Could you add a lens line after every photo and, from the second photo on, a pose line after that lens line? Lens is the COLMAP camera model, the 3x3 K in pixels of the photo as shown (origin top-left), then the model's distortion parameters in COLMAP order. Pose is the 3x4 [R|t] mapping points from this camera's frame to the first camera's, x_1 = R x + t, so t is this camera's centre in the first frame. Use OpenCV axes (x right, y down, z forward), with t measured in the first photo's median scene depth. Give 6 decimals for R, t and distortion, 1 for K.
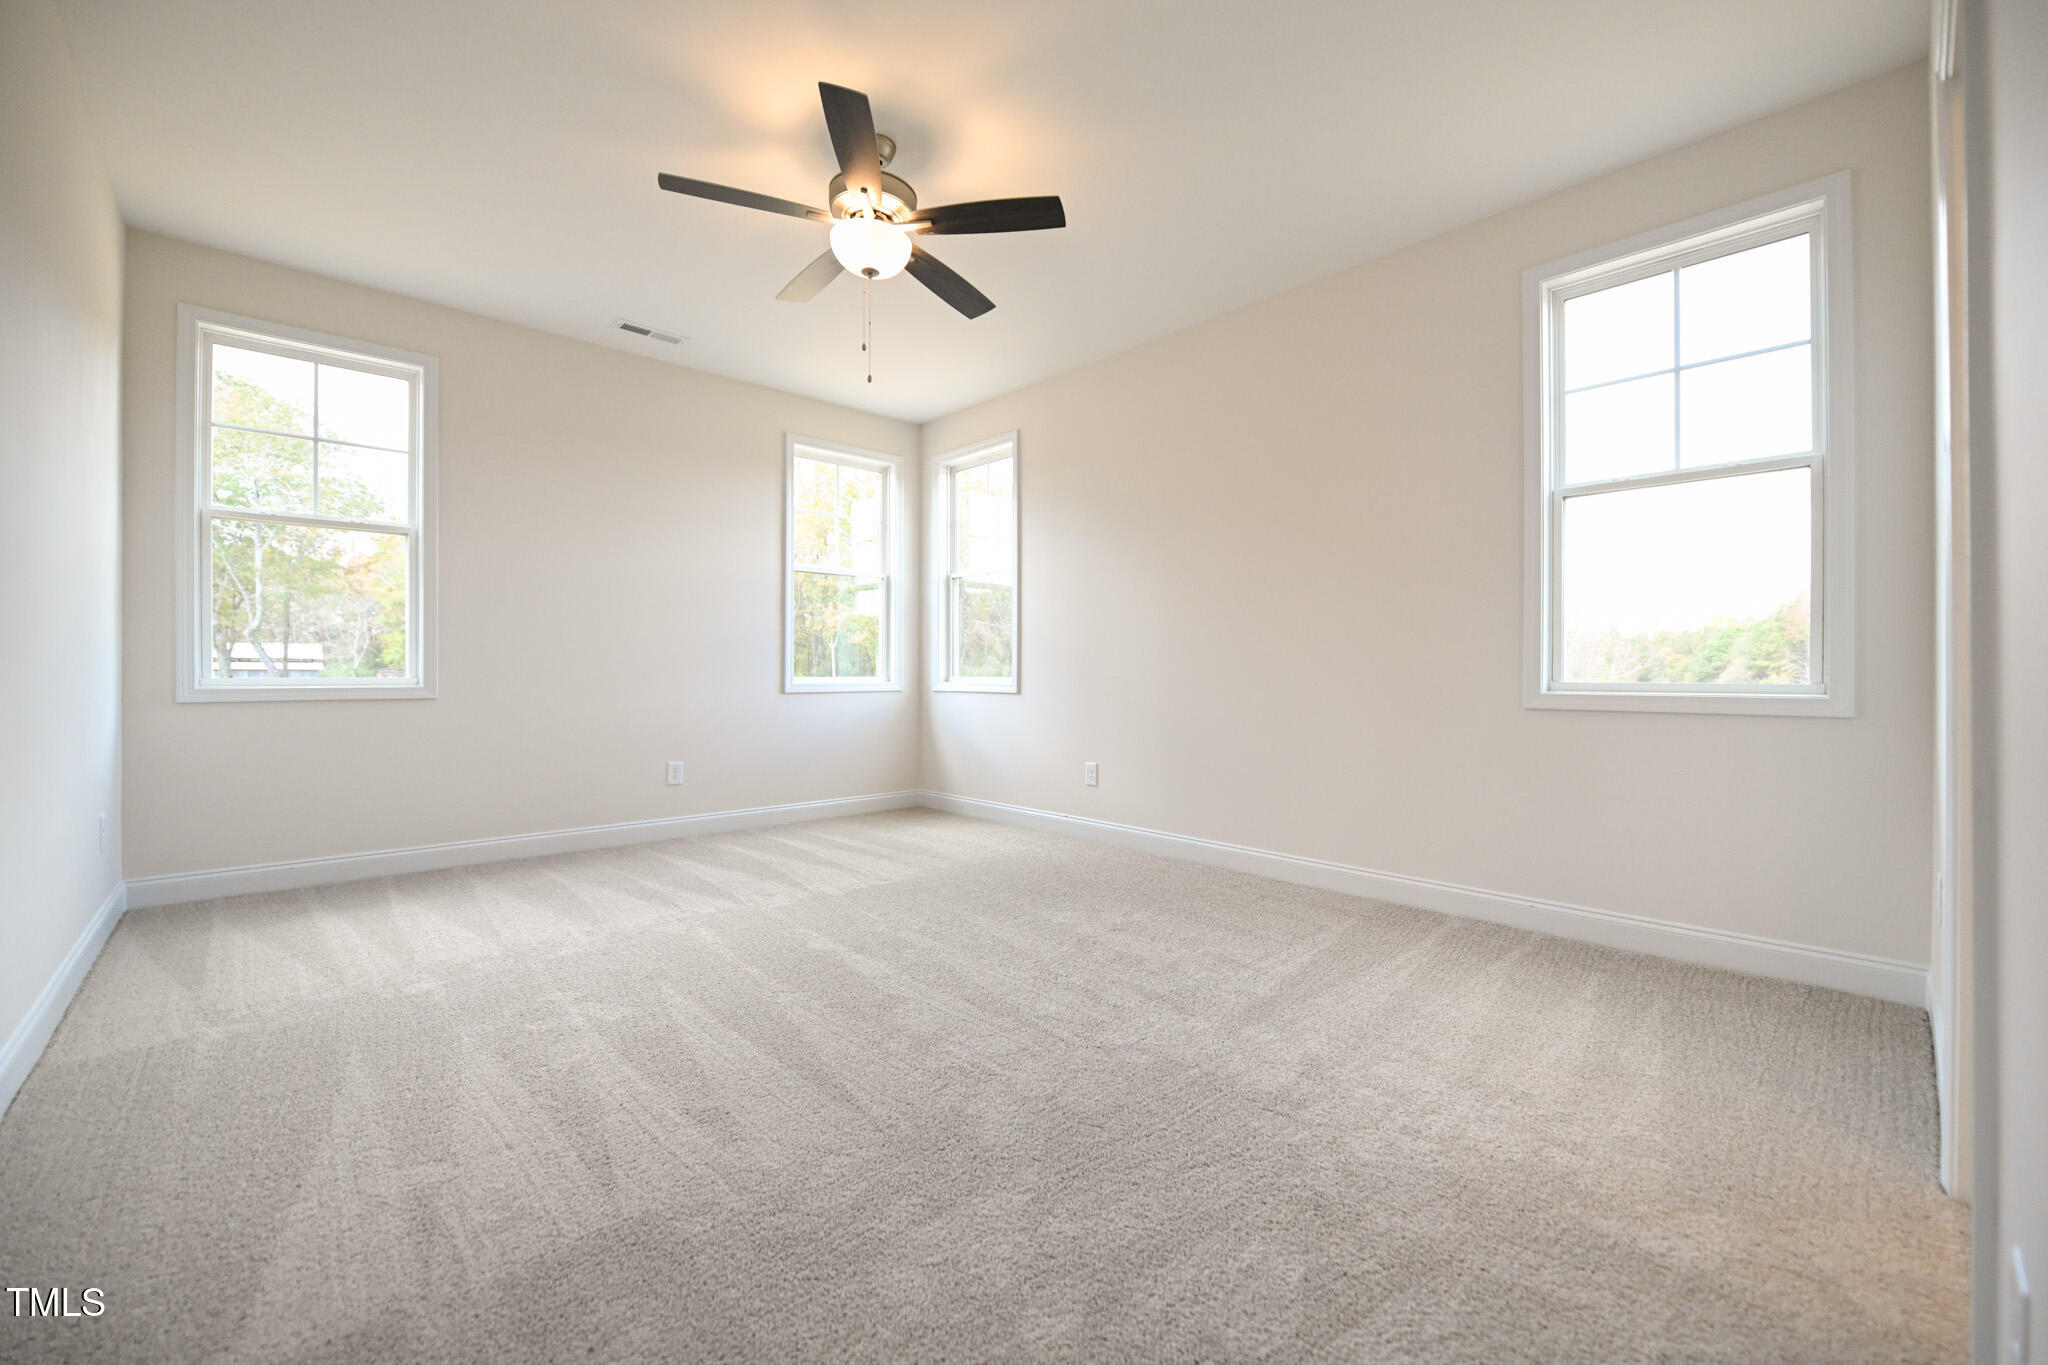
lens RADIAL K [[823.4, 0, 1017.6], [0, 823.4, 667.1], [0, 0, 1]] dist [-0.000084, -0.005422]
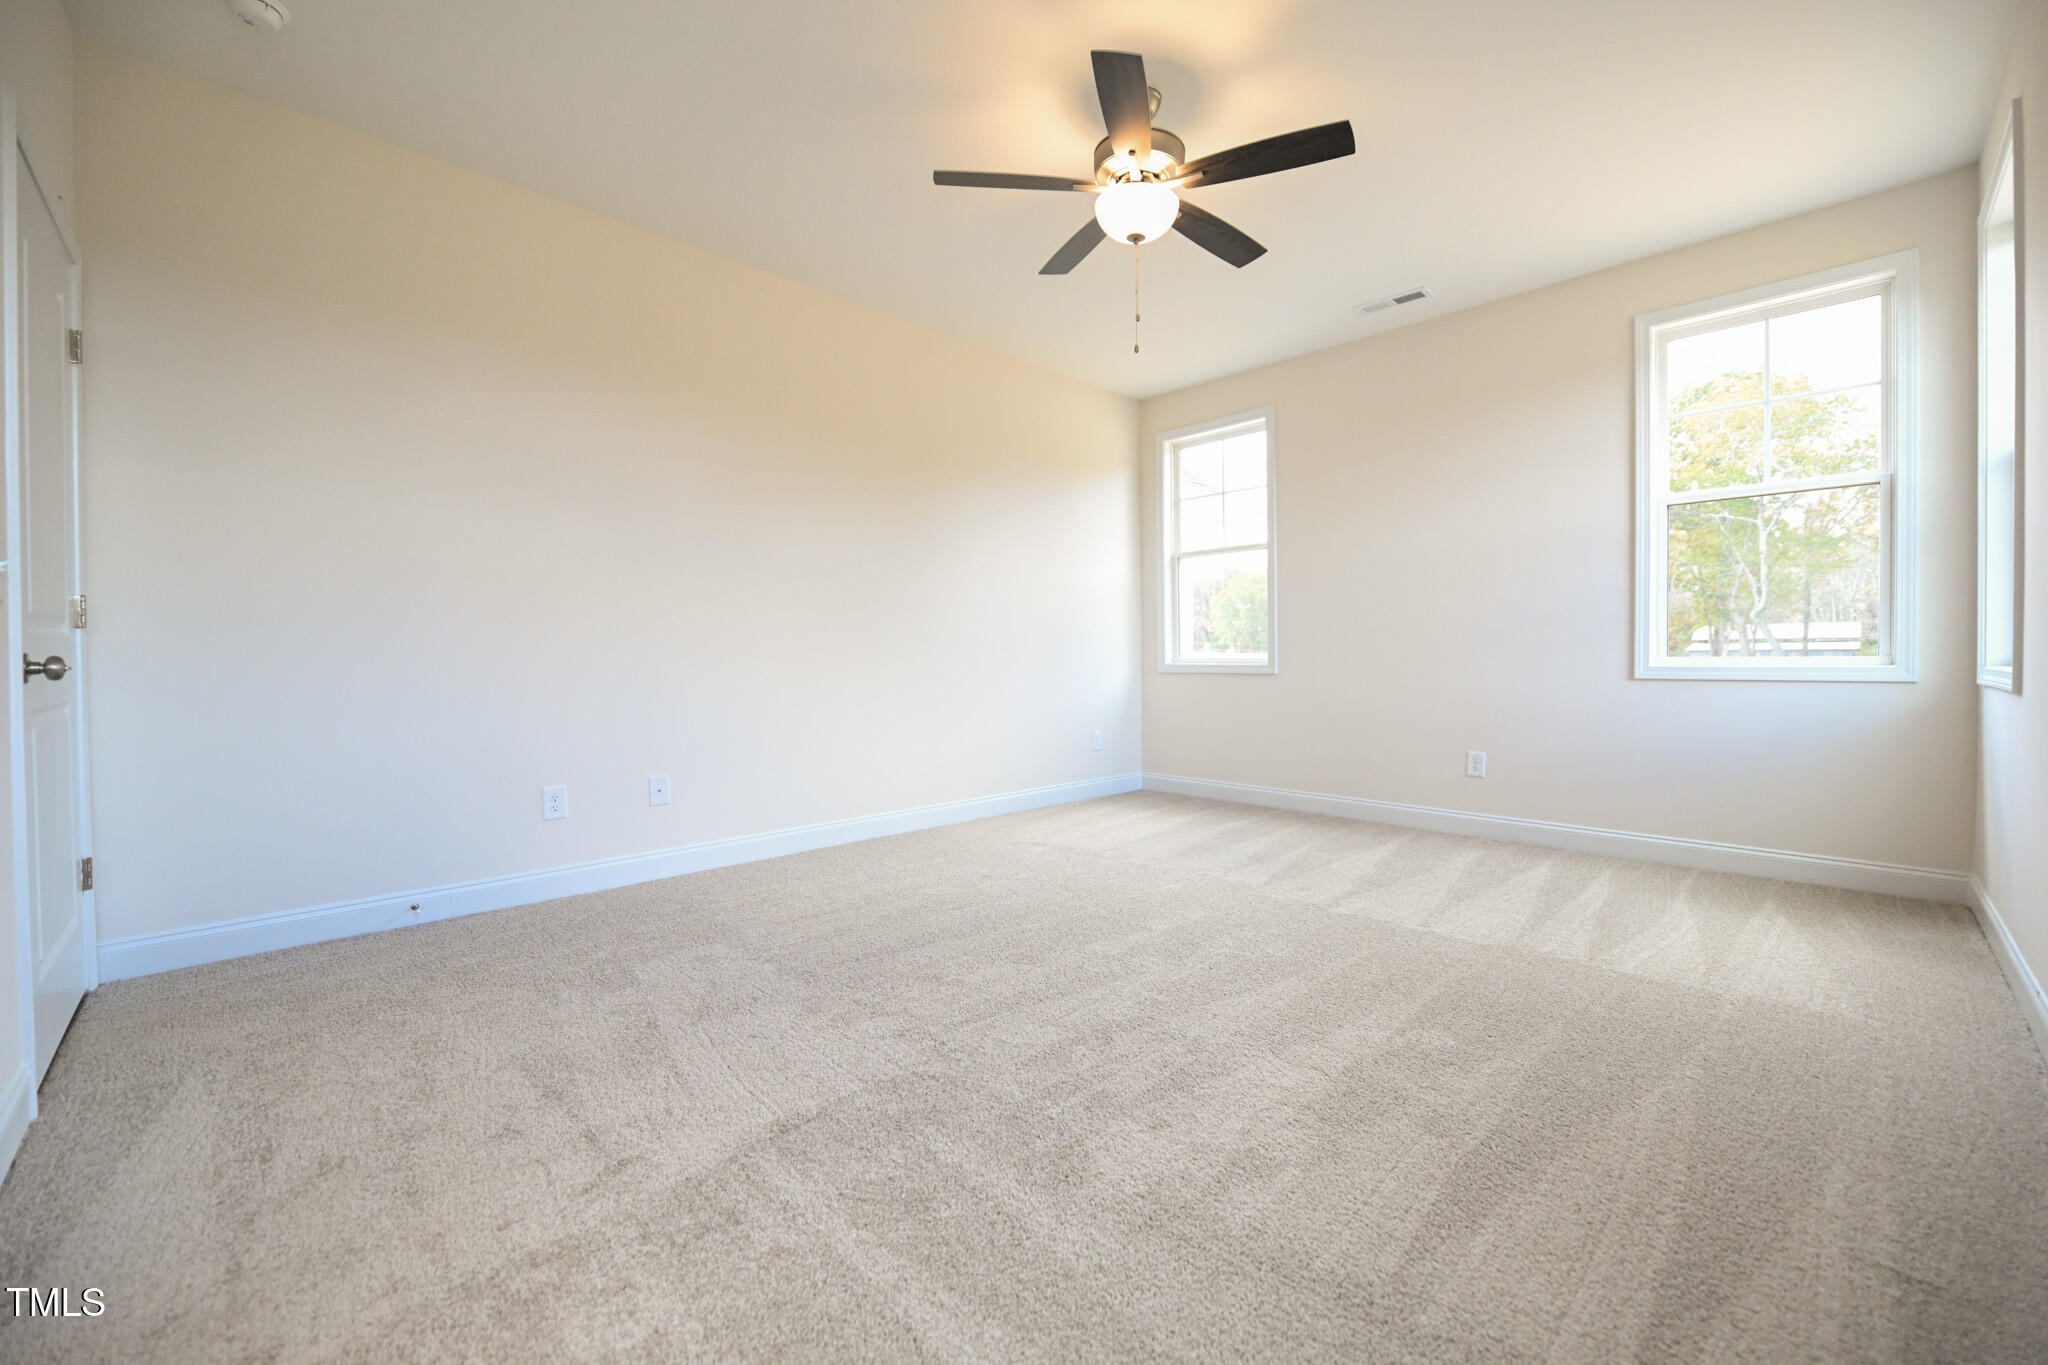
lens RADIAL K [[823.4, 0, 1017.6], [0, 823.4, 667.1], [0, 0, 1]] dist [-0.000084, -0.005422]
pose [[0.014753, 0.007485, -0.999863, 0.412122], [0.016166, 0.999839, 0.007724, 0.006338], [0.999760, -0.016278, 0.014630, 0.424660]]
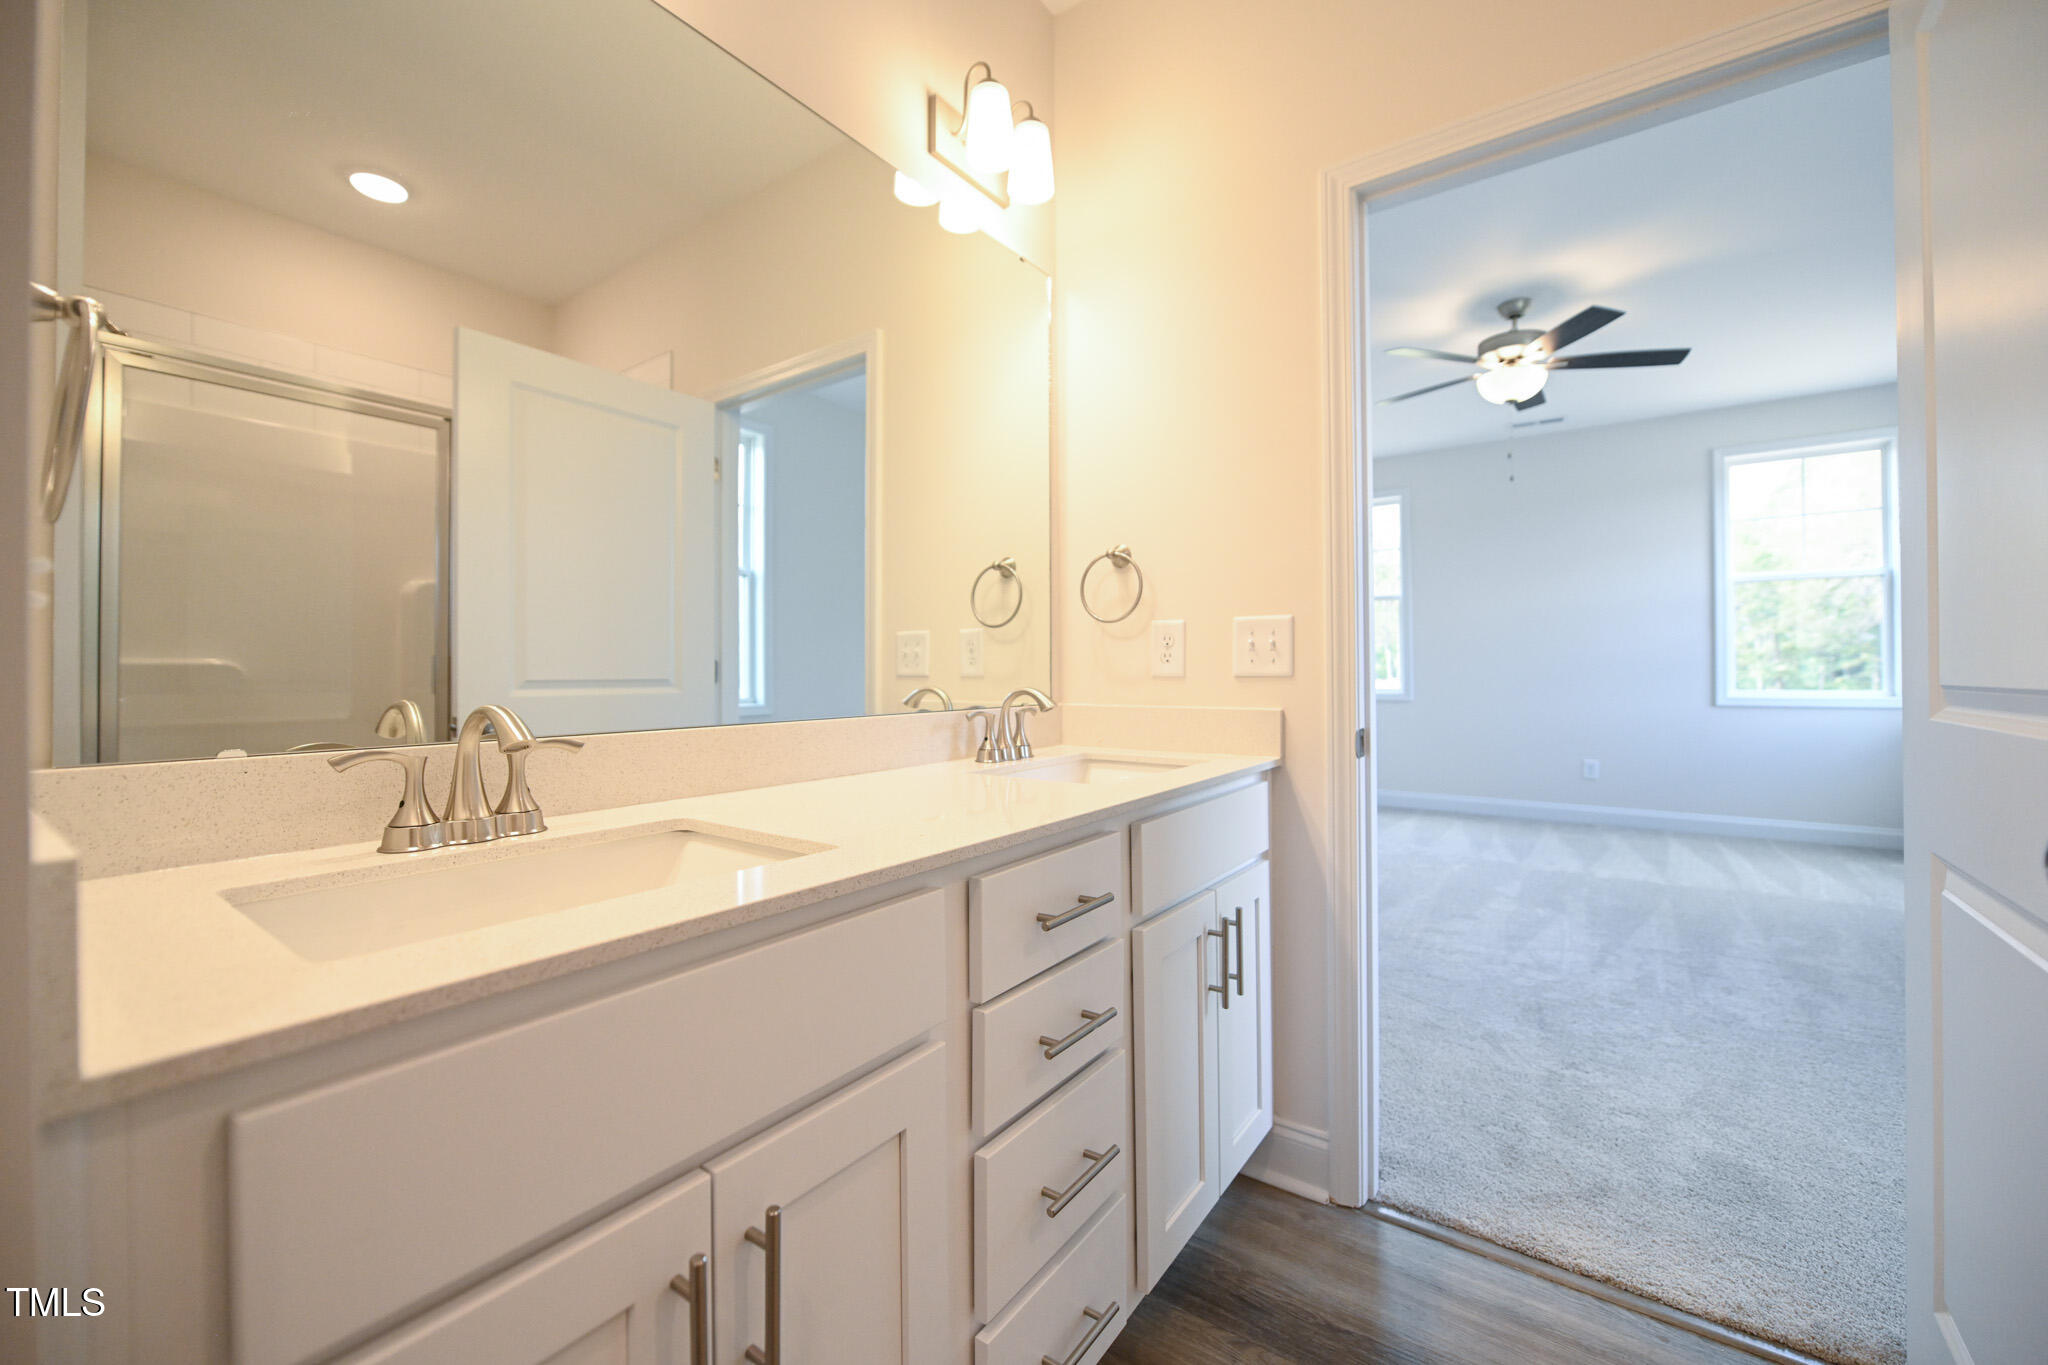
lens RADIAL K [[810.8, 0, 1023.6], [0, 810.8, 668.0], [0, 0, 1]] dist [-0.008264, -0.000861]
pose [[0.187633, -0.009421, -0.982194, 0.508743], [0.015985, 0.999851, -0.006536, -0.021113], [0.982109, -0.014474, 0.187755, -0.025612]]
